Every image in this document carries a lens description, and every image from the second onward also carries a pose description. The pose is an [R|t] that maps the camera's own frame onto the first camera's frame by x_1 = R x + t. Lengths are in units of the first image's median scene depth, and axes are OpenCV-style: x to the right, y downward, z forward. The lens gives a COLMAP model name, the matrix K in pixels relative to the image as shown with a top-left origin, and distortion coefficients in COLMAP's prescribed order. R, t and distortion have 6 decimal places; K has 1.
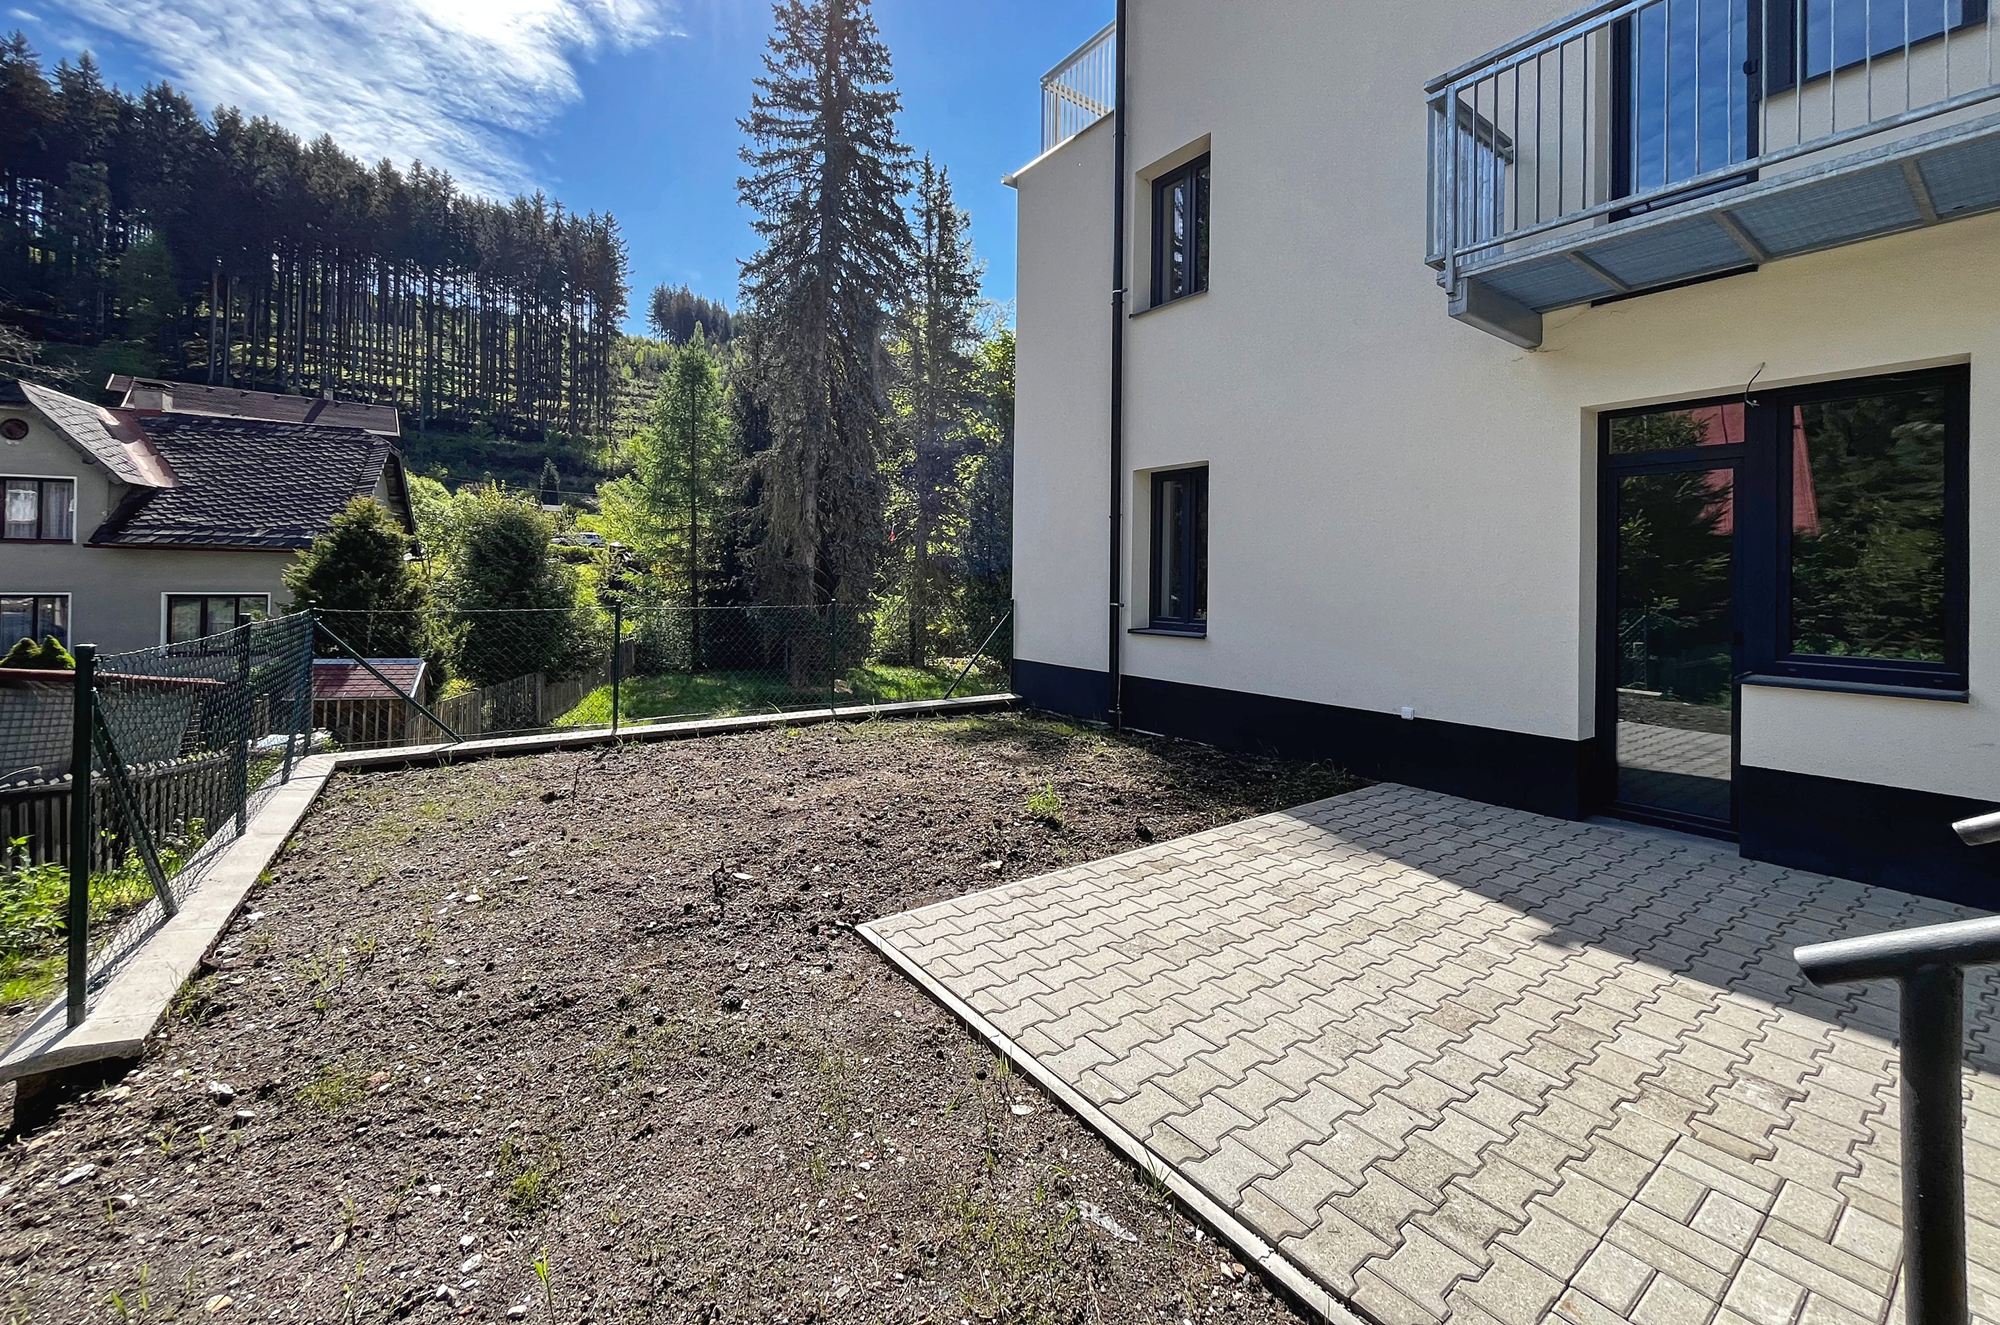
lens RADIAL K [[817.8, 0, 999.8], [0, 817.8, 570.0], [0, 0, 1]] dist [-0.005516, 0.001177]
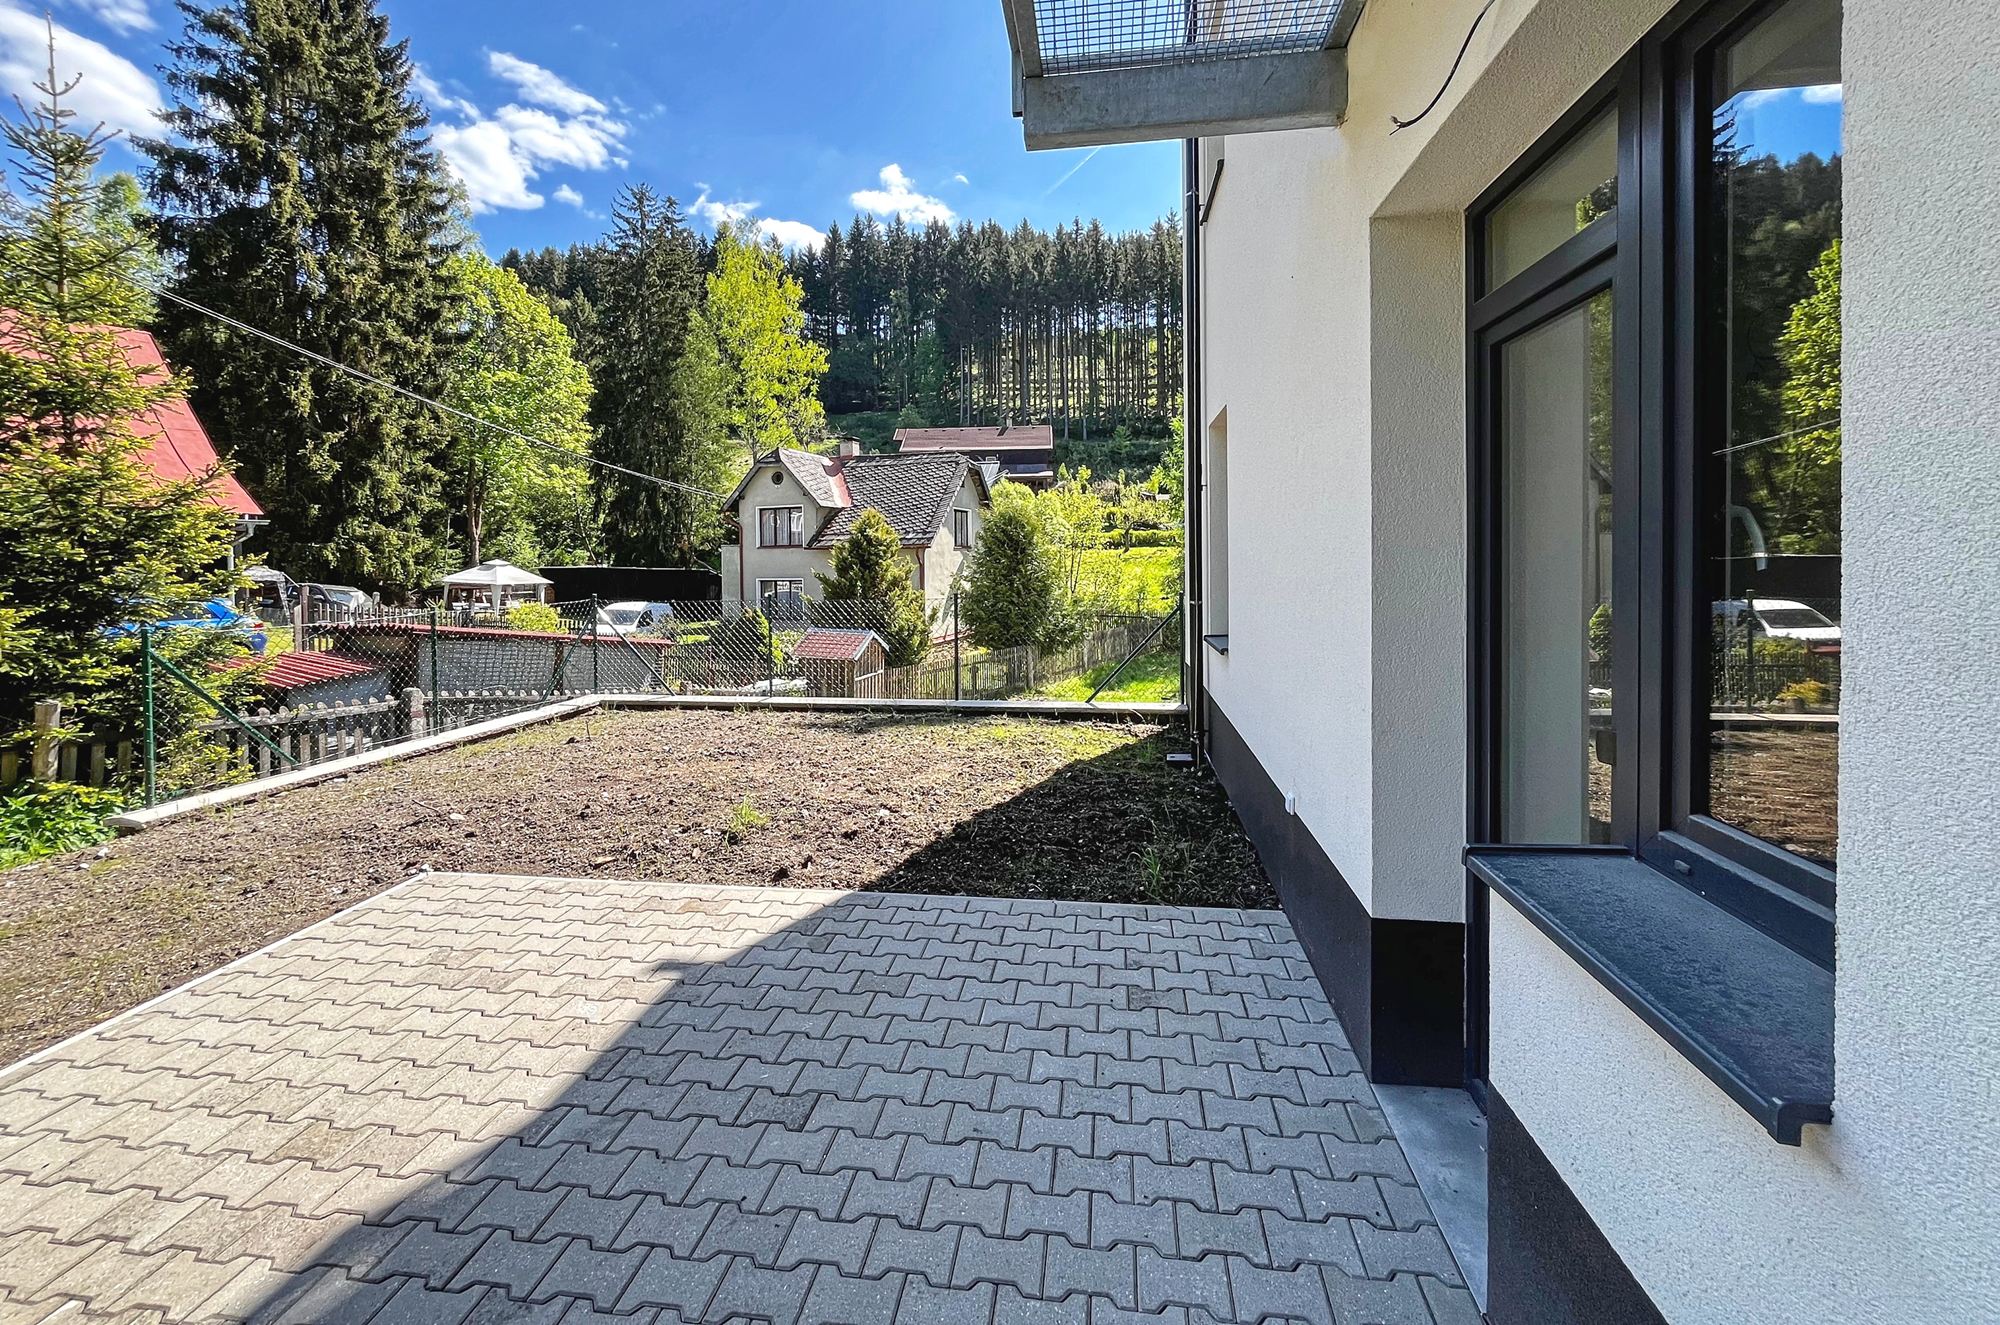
lens RADIAL K [[817.8, 0, 984.4], [0, 817.8, 572.5], [0, 0, 1]] dist [-0.005516, 0.001177]
pose [[0.710971, -0.008146, -0.703174, 0.150470], [0.029554, 0.999396, 0.018304, -0.001662], [0.702600, -0.033795, 0.710782, 0.085033]]
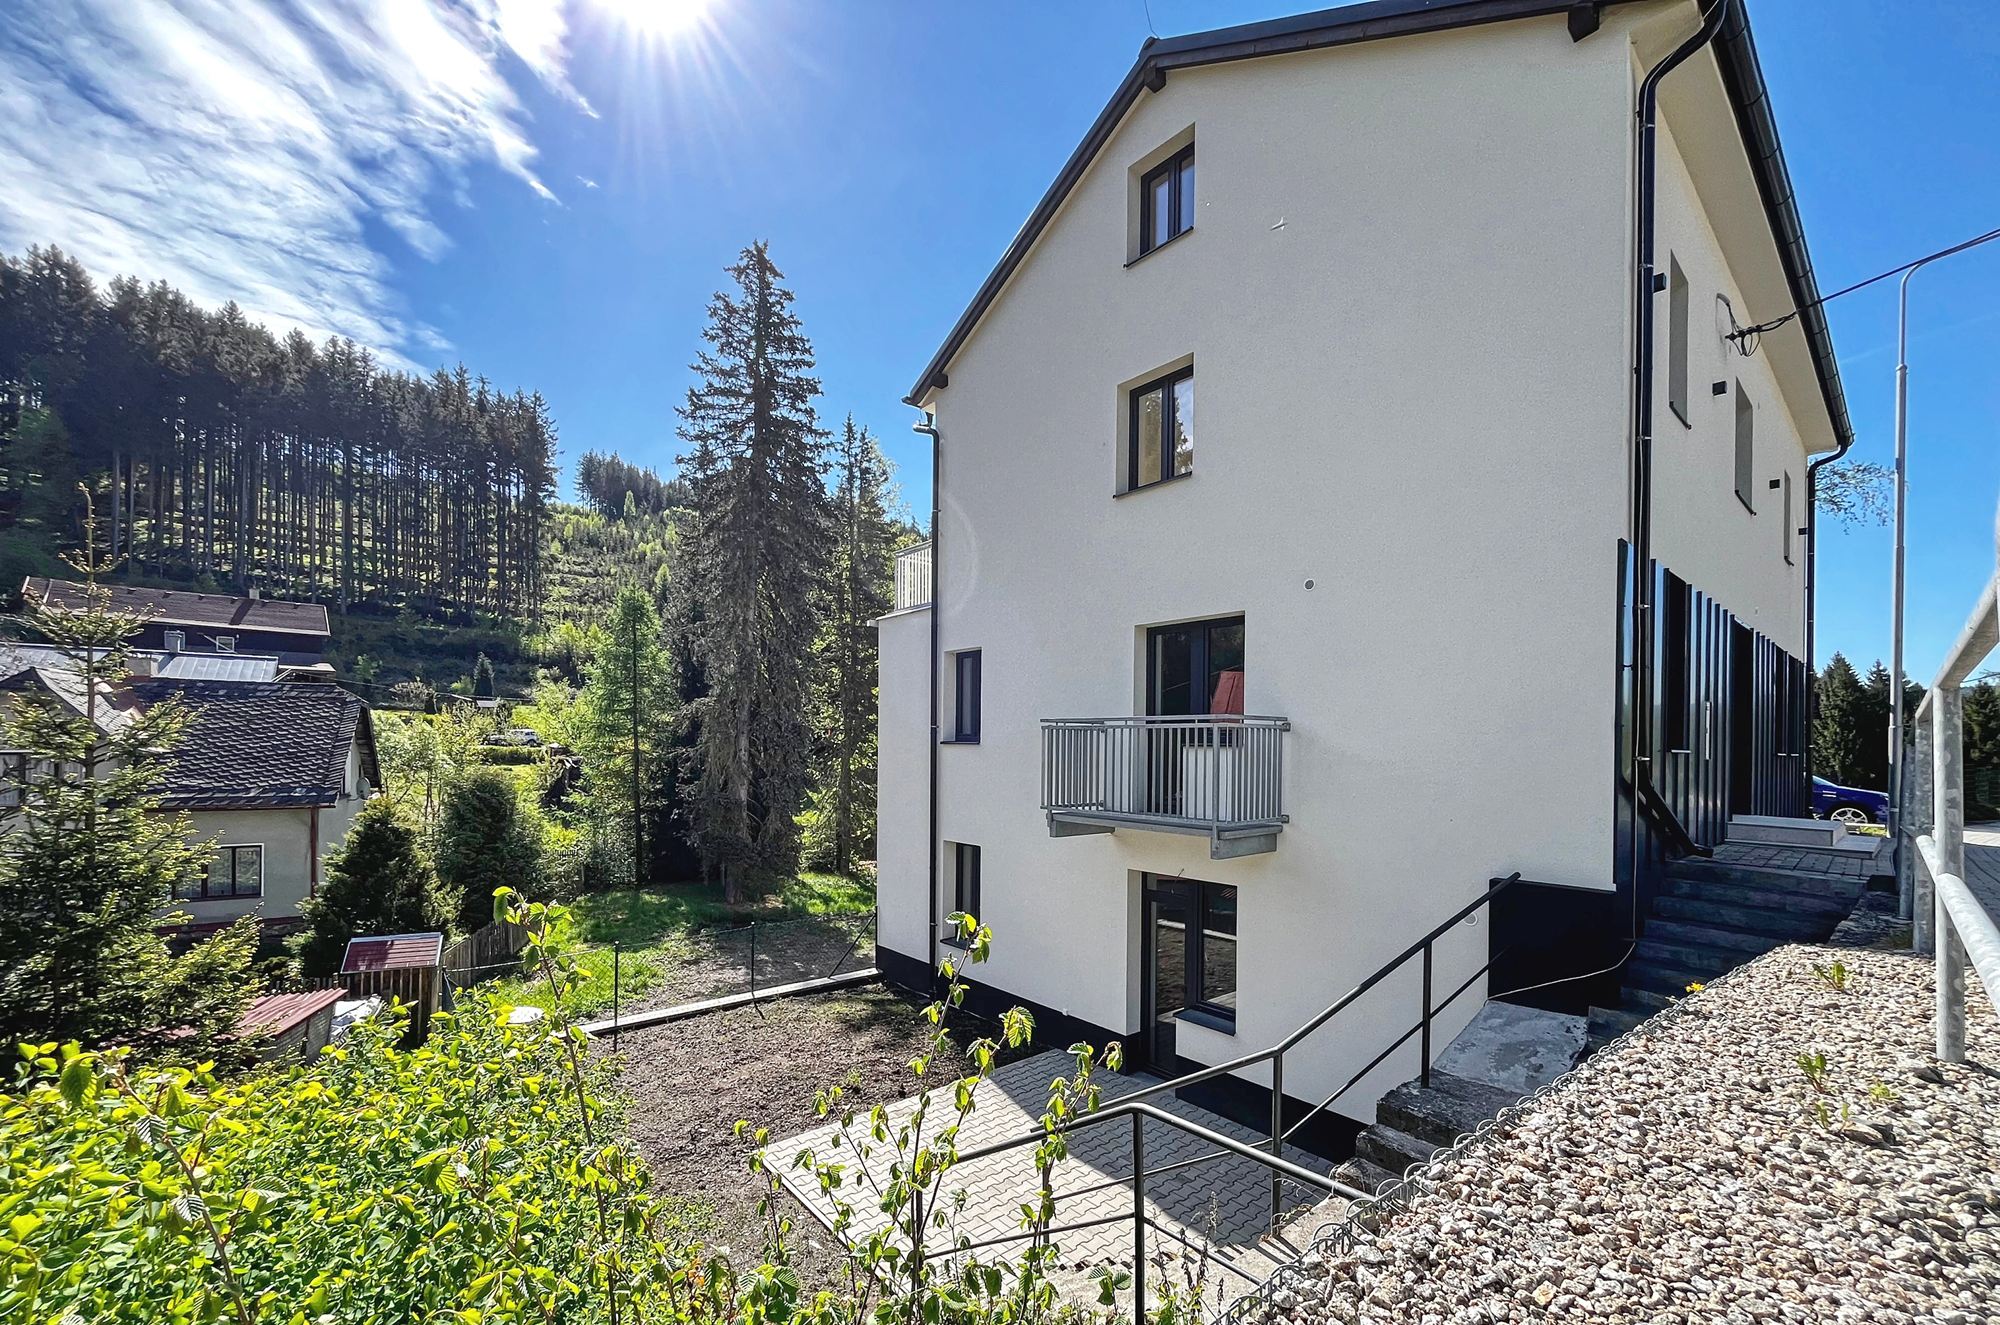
lens RADIAL K [[817.8, 0, 1002.5], [0, 817.8, 744.5], [0, 0, 1]] dist [-0.005516, 0.001177]
pose [[0.997250, -0.004706, 0.073966, 0.044493], [0.003738, 0.999906, 0.013220, -0.090947], [-0.074022, -0.012907, 0.997173, -0.165149]]
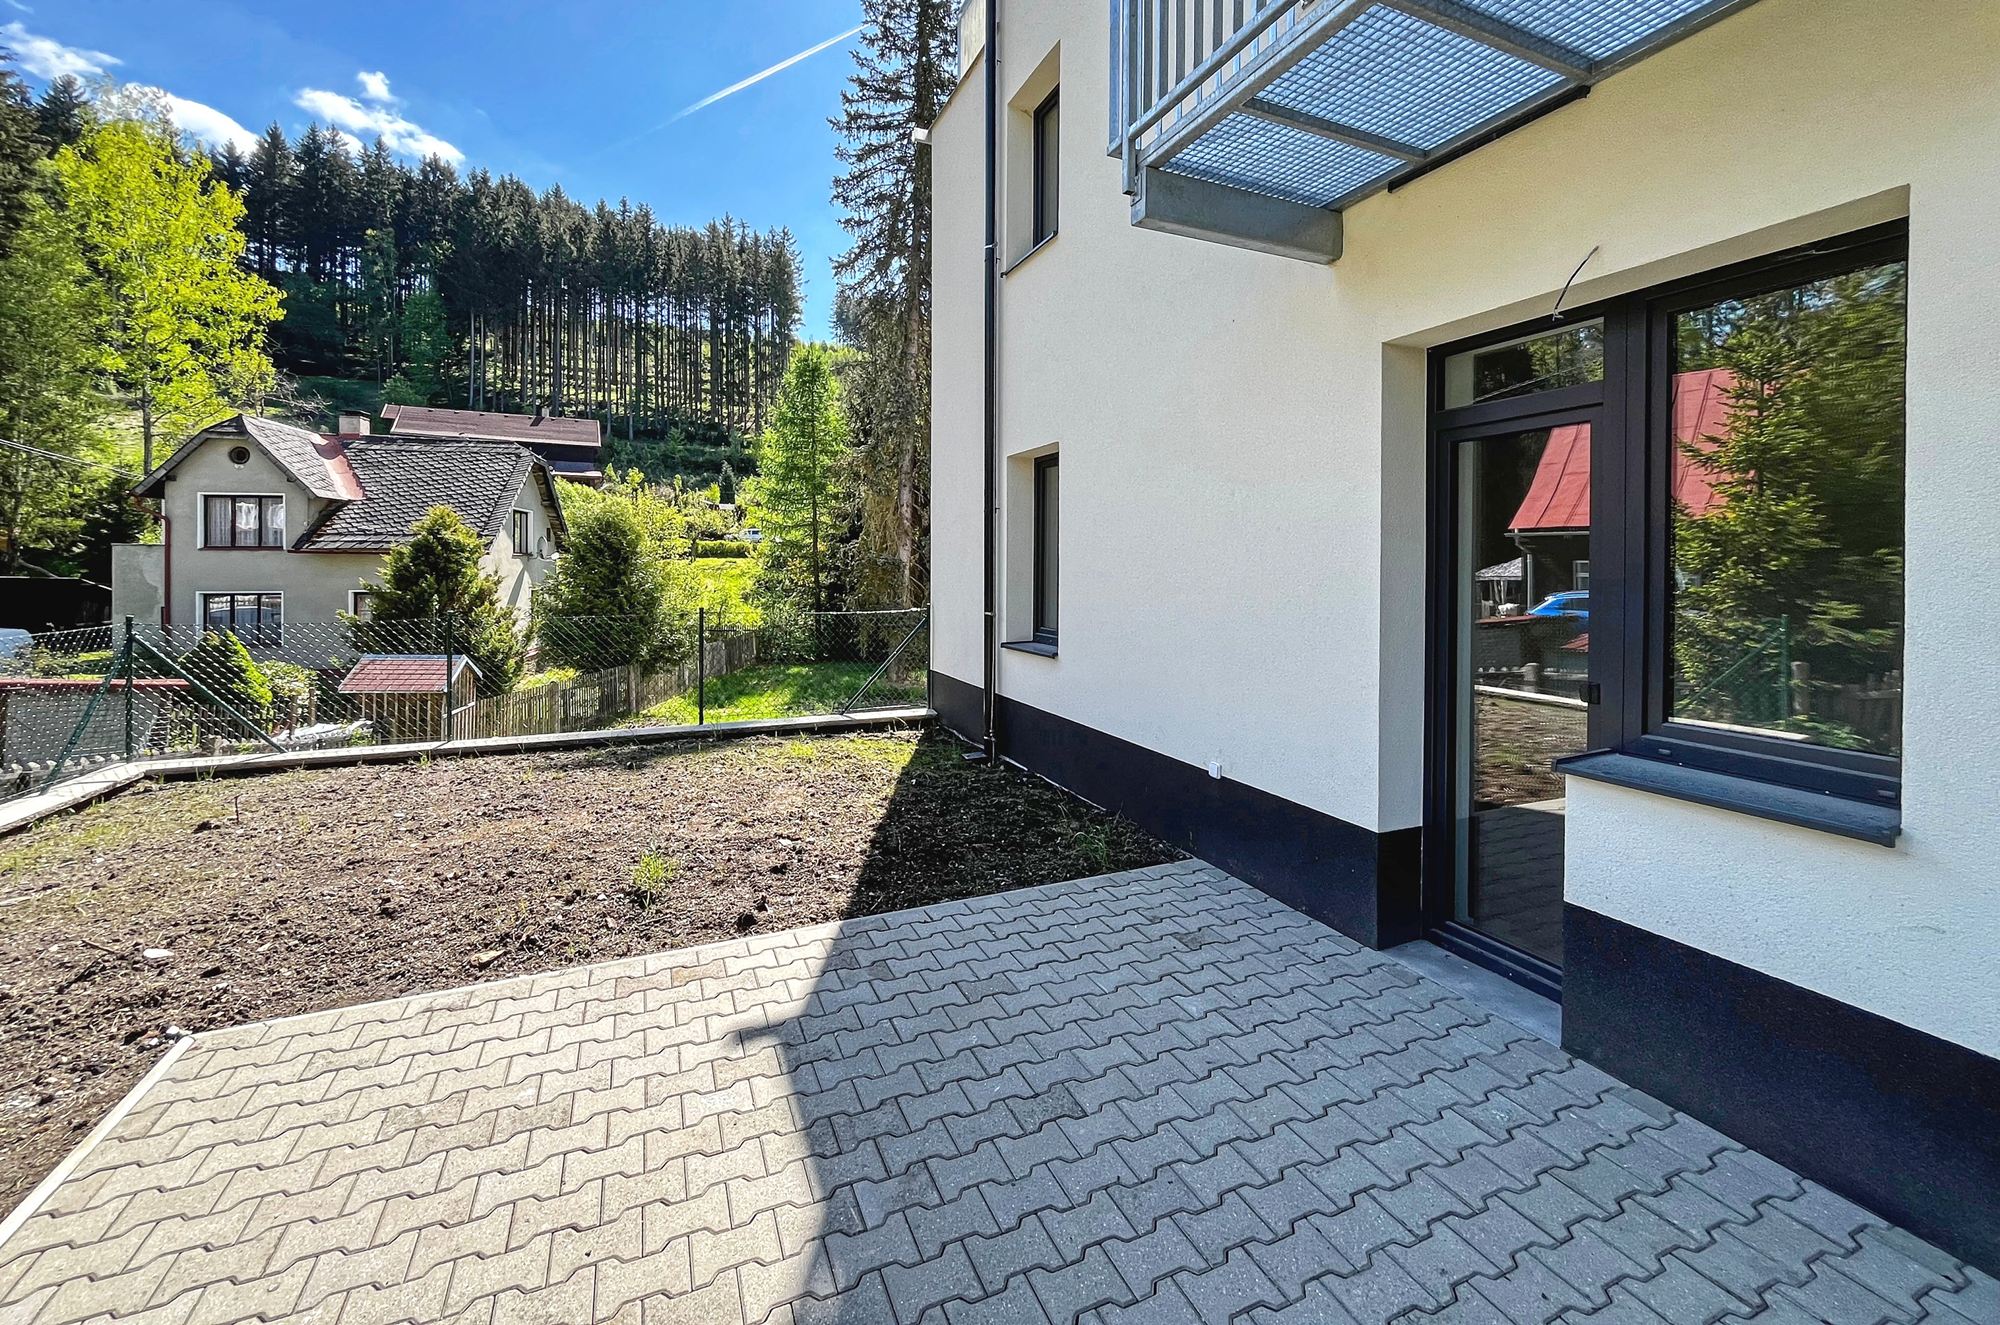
lens RADIAL K [[817.8, 0, 998.1], [0, 817.8, 573.6], [0, 0, 1]] dist [-0.005516, 0.001177]
pose [[0.976128, -0.007613, -0.217064, 0.093192], [0.011544, 0.999791, 0.016846, -0.003879], [0.216891, -0.018950, 0.976012, 0.045048]]
